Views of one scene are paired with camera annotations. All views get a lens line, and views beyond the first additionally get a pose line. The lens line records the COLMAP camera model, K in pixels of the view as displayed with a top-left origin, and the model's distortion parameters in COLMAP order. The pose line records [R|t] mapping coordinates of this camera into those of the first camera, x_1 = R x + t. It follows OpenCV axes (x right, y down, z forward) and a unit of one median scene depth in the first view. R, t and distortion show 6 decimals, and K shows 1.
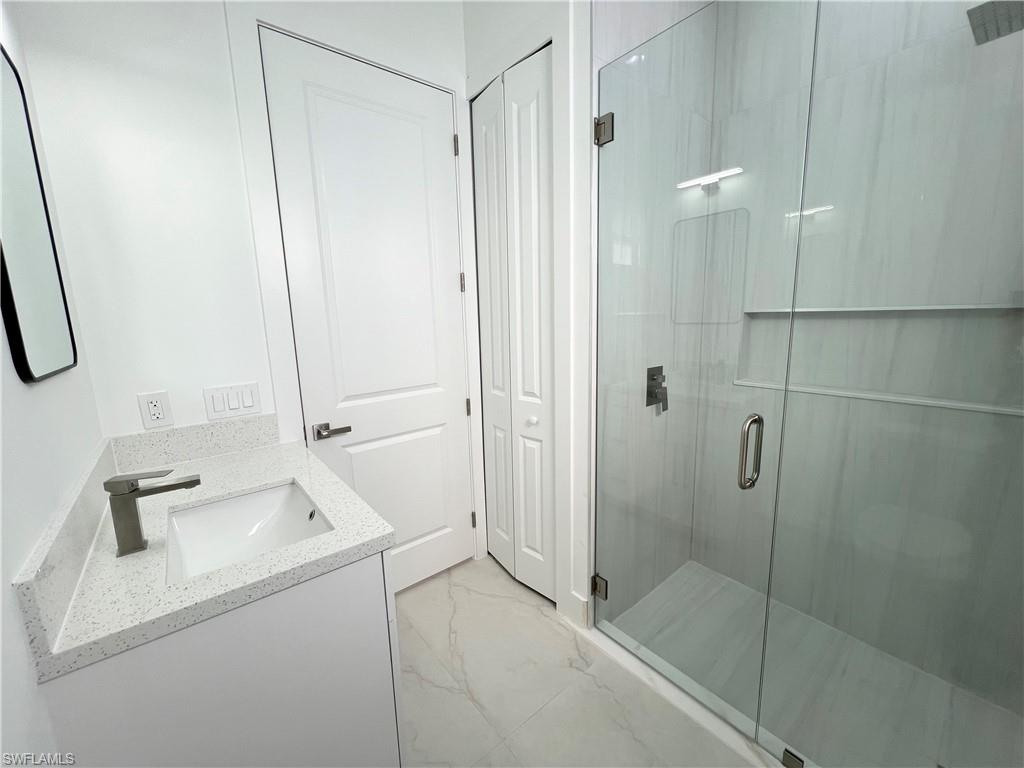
lens RADIAL K [[409.6, 0, 512.0], [0, 409.6, 384.0], [0, 0, 1]] dist [-0.012902, 0.000007]
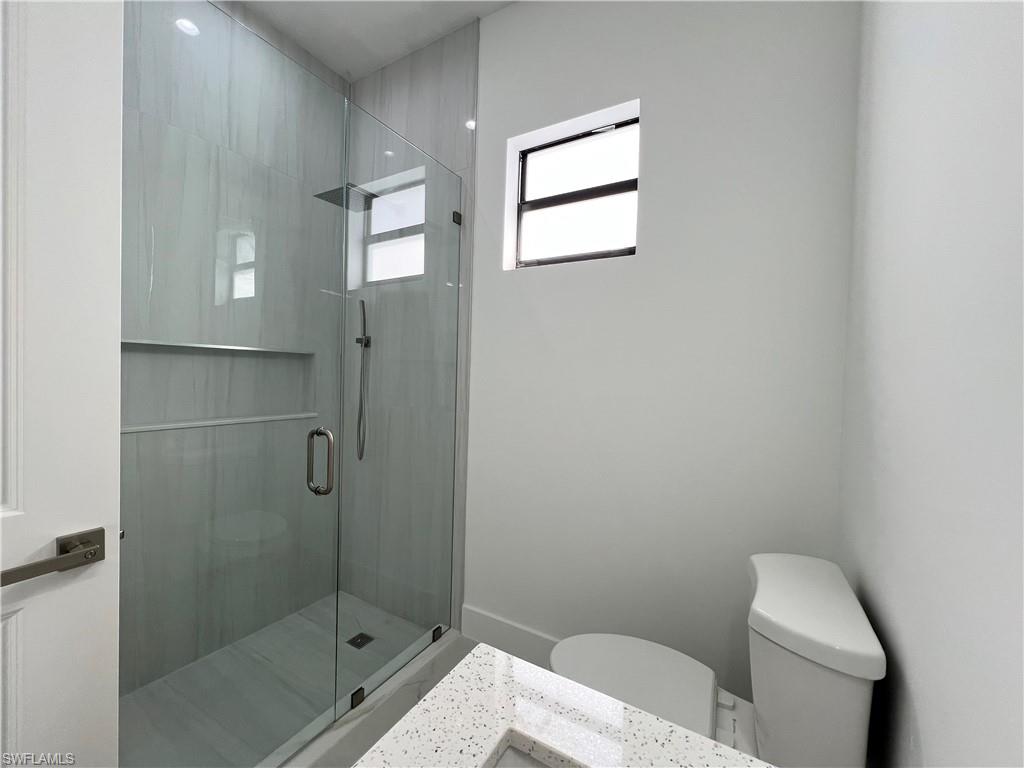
lens RADIAL K [[409.6, 0, 512.0], [0, 409.6, 384.0], [0, 0, 1]] dist [-0.012902, 0.000007]
pose [[-0.352540, -0.001867, 0.935795, -0.569559], [0.140888, 0.988494, 0.055048, -0.031022], [-0.925130, 0.151249, -0.348221, 0.726251]]
